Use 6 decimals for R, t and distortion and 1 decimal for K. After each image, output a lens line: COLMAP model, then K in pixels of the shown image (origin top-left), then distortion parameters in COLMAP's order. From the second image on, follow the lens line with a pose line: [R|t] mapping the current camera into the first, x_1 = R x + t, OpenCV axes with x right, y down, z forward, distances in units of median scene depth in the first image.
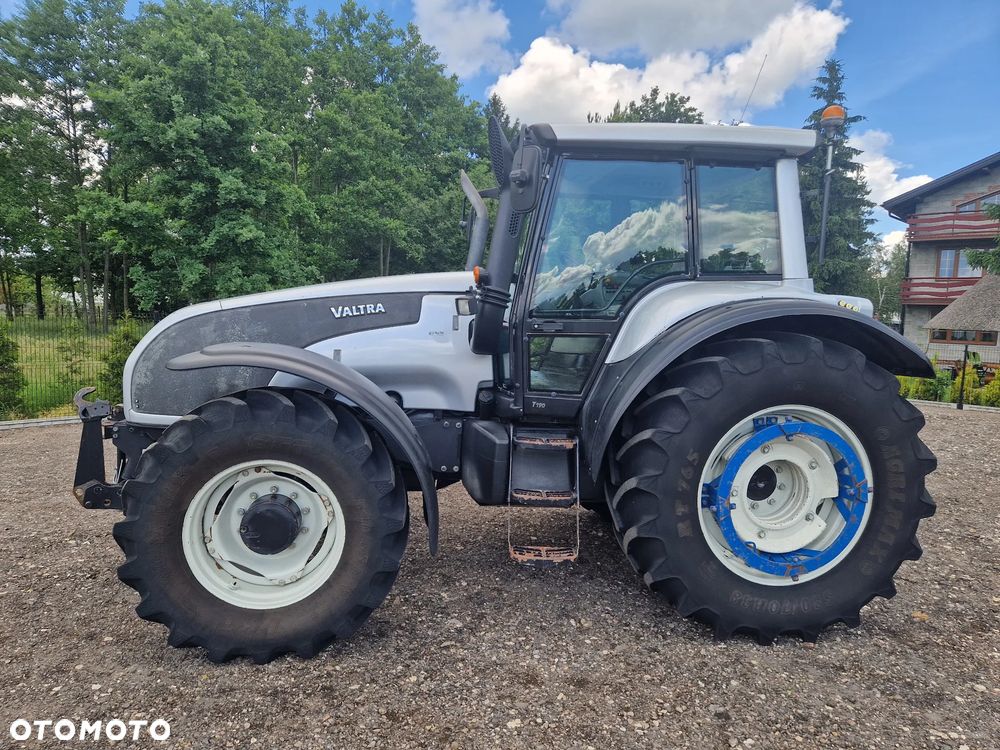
lens RADIAL K [[667.5, 0, 510.0], [0, 667.5, 377.3], [0, 0, 1]] dist [0.080157, -0.067179]
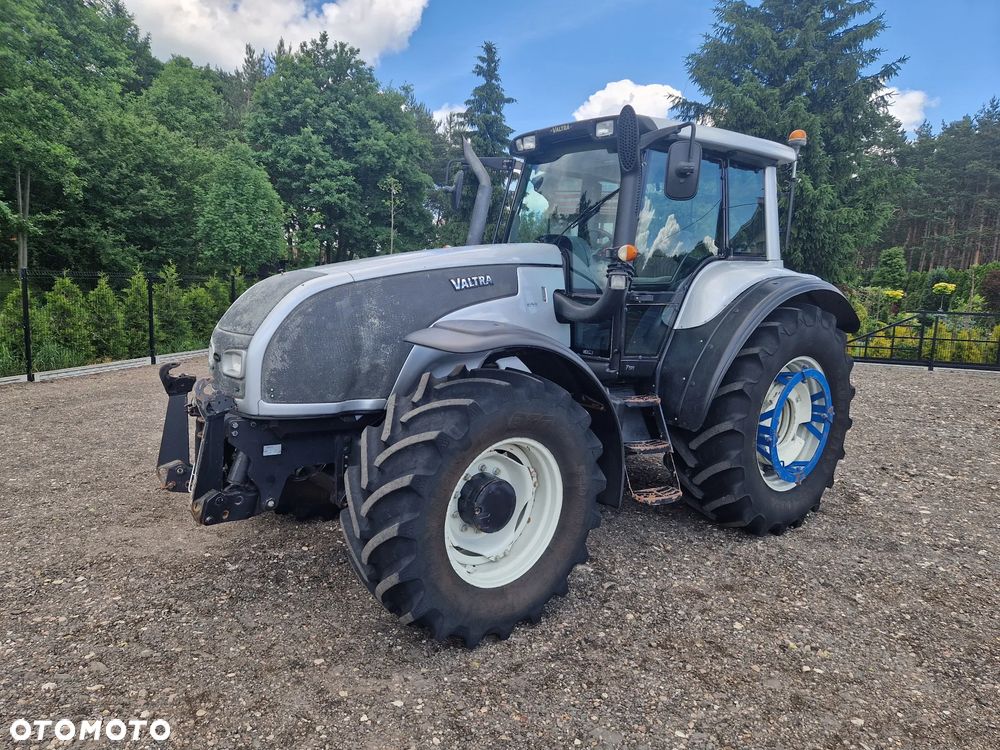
lens RADIAL K [[667.5, 0, 491.5], [0, 667.5, 373.6], [0, 0, 1]] dist [0.080157, -0.067179]
pose [[0.860211, -0.061983, 0.506158, -0.688282], [0.029164, 0.996941, 0.072519, -0.035504], [-0.509104, -0.047620, 0.859387, 0.132812]]
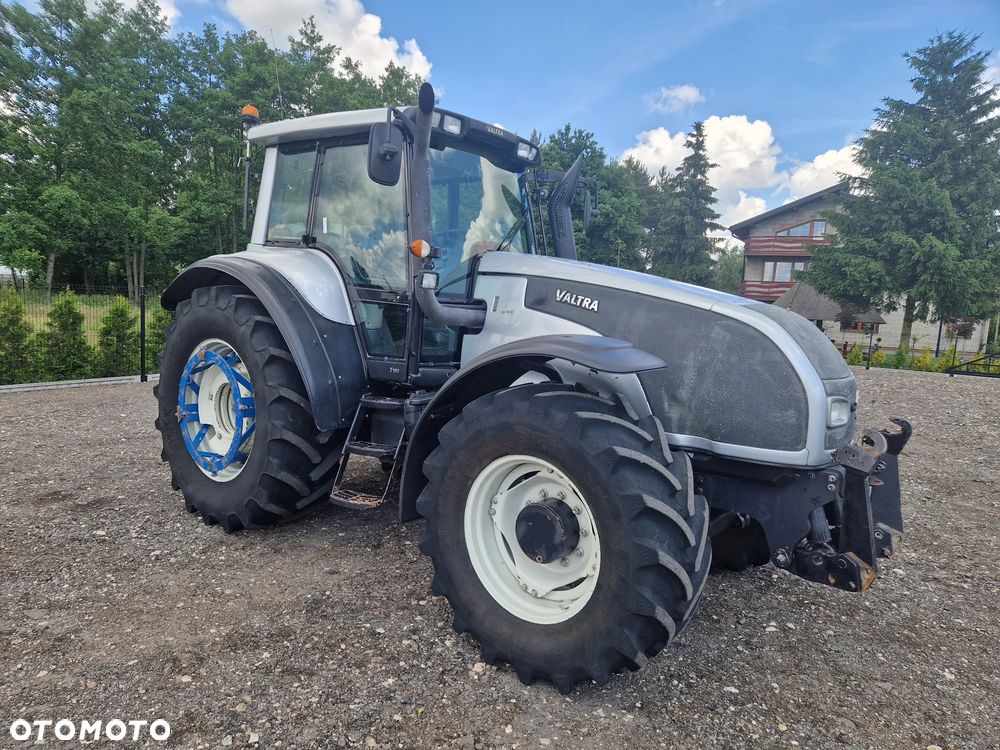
lens RADIAL K [[667.5, 0, 496.8], [0, 667.5, 373.7], [0, 0, 1]] dist [0.080157, -0.067179]
pose [[0.969572, -0.004923, 0.244757, -1.551609], [-0.001060, 0.999704, 0.024307, 0.087061], [-0.244805, -0.023827, 0.969280, -1.445248]]
